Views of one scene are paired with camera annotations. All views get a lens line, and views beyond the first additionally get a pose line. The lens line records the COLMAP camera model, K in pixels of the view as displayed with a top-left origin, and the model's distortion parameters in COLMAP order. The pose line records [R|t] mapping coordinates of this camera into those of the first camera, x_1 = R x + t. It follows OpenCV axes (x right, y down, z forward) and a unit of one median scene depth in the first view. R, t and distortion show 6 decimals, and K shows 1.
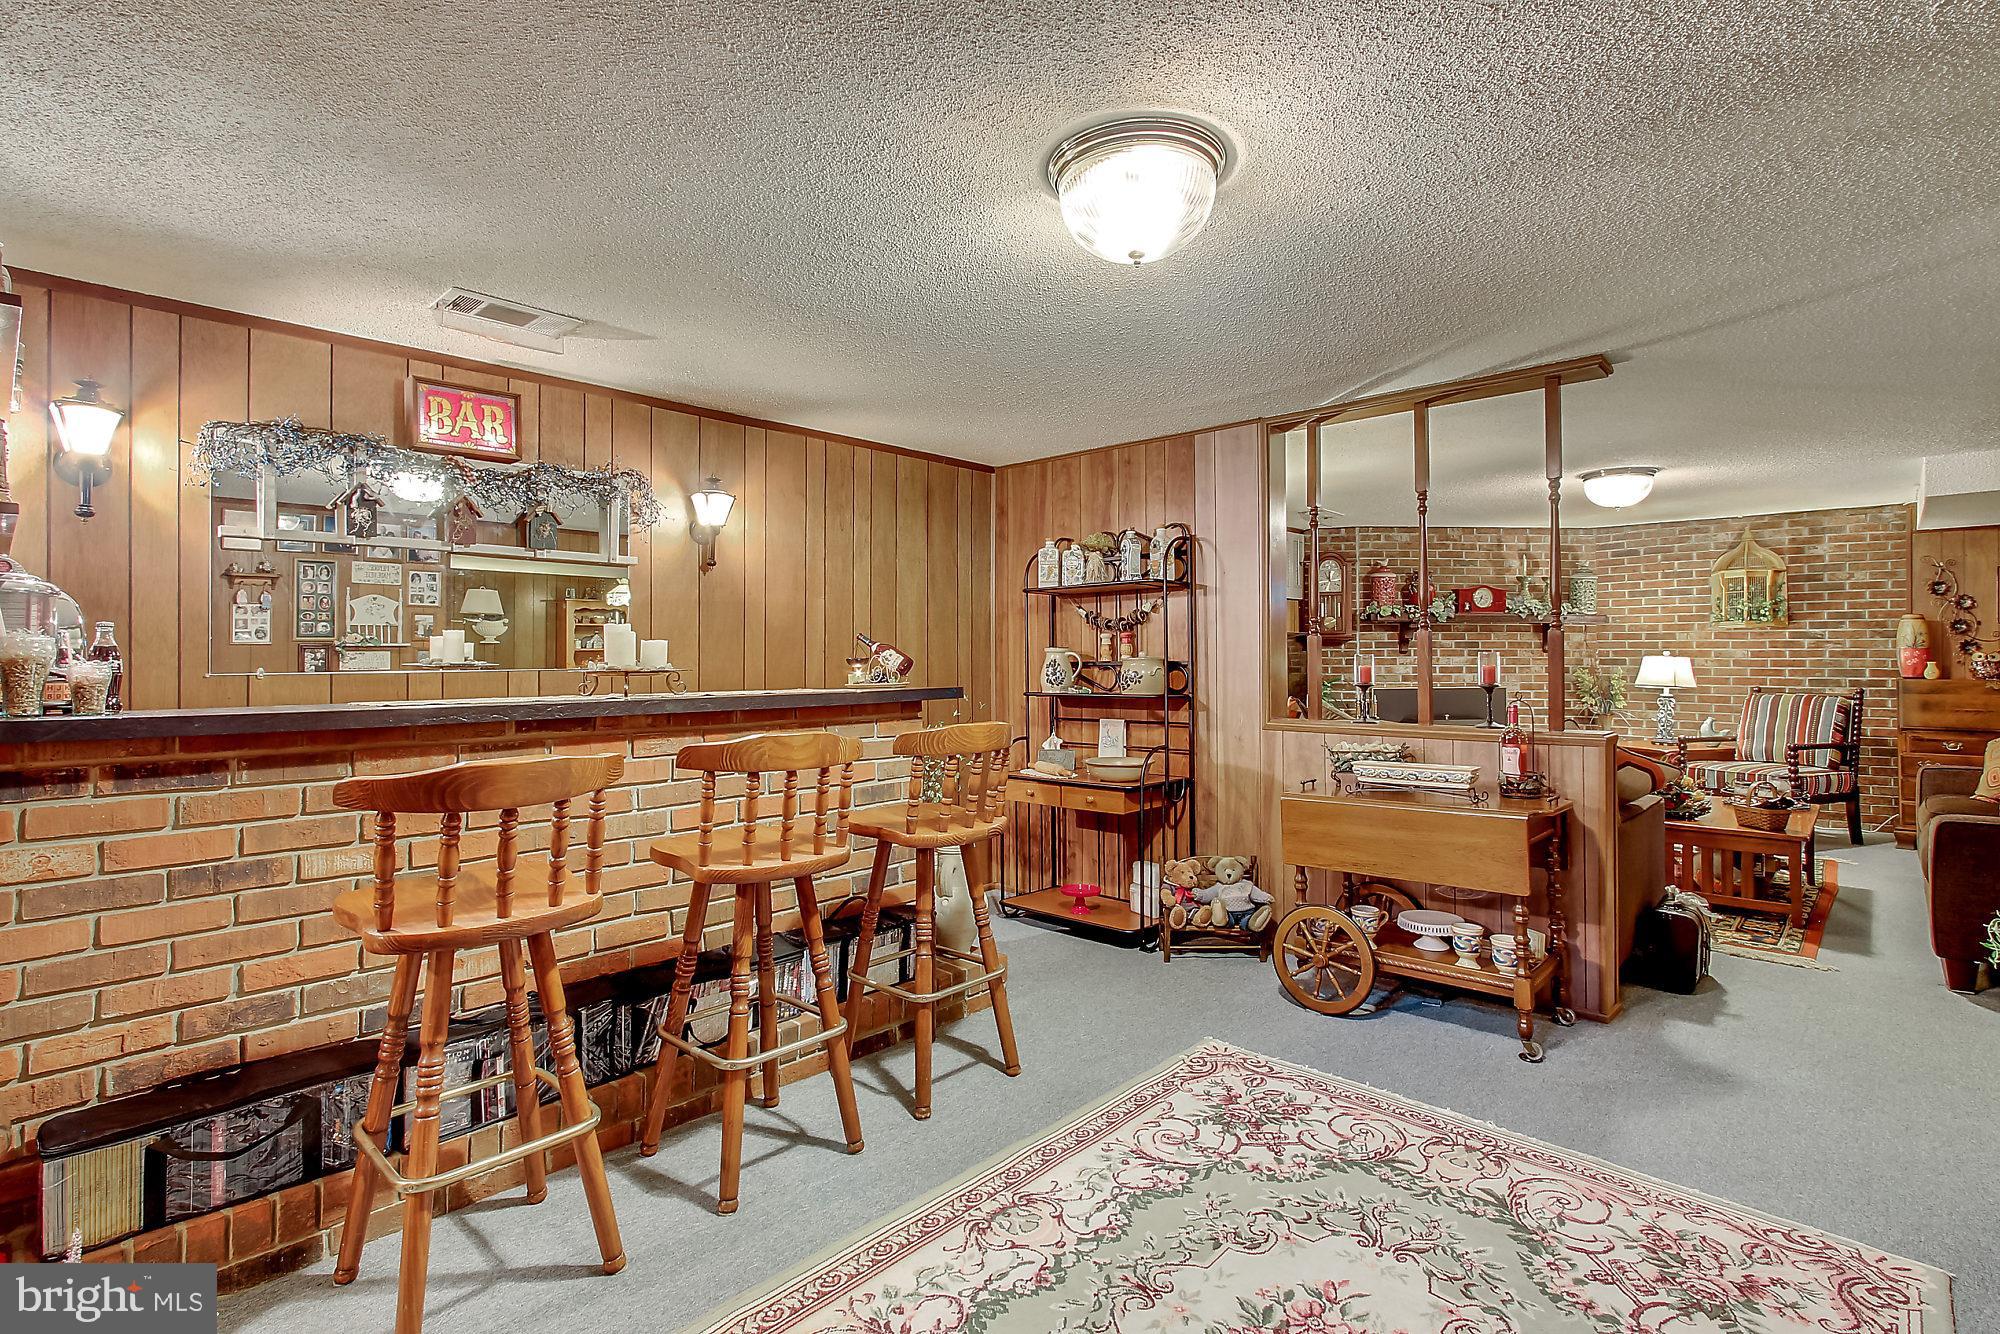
lens RADIAL K [[943.8, 0, 1006.0], [0, 943.8, 660.1], [0, 0, 1]] dist [-0.013156, 0.003078]
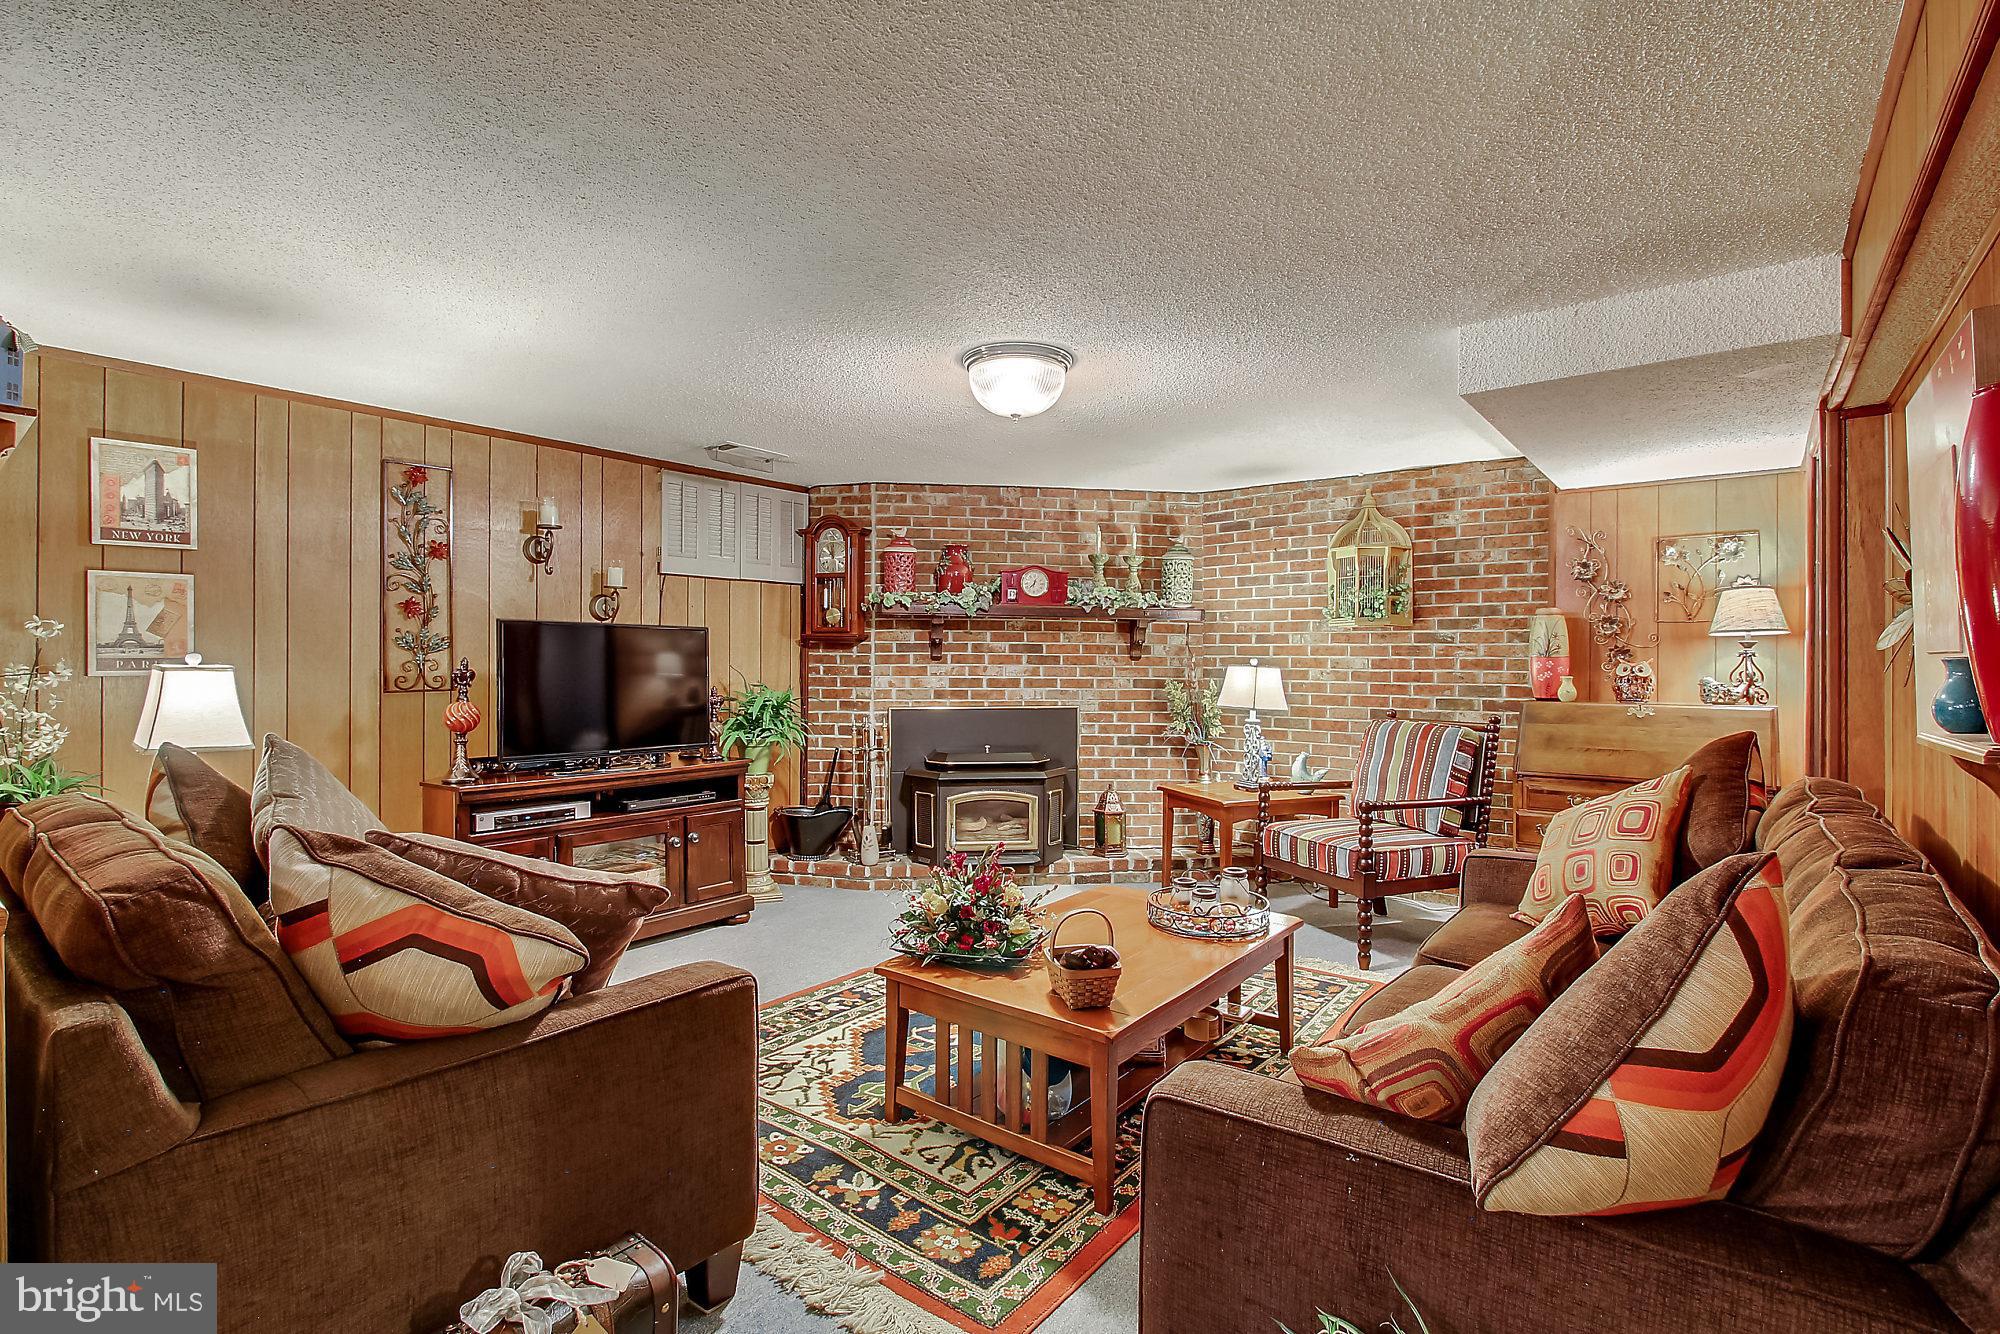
lens RADIAL K [[943.8, 0, 1007.1], [0, 943.8, 657.2], [0, 0, 1]] dist [-0.013156, 0.003078]
pose [[0.995437, 0.007810, 0.095102, 0.445933], [-0.006842, 0.999921, -0.010497, -0.002118], [-0.095176, 0.009798, 0.995412, 0.303079]]
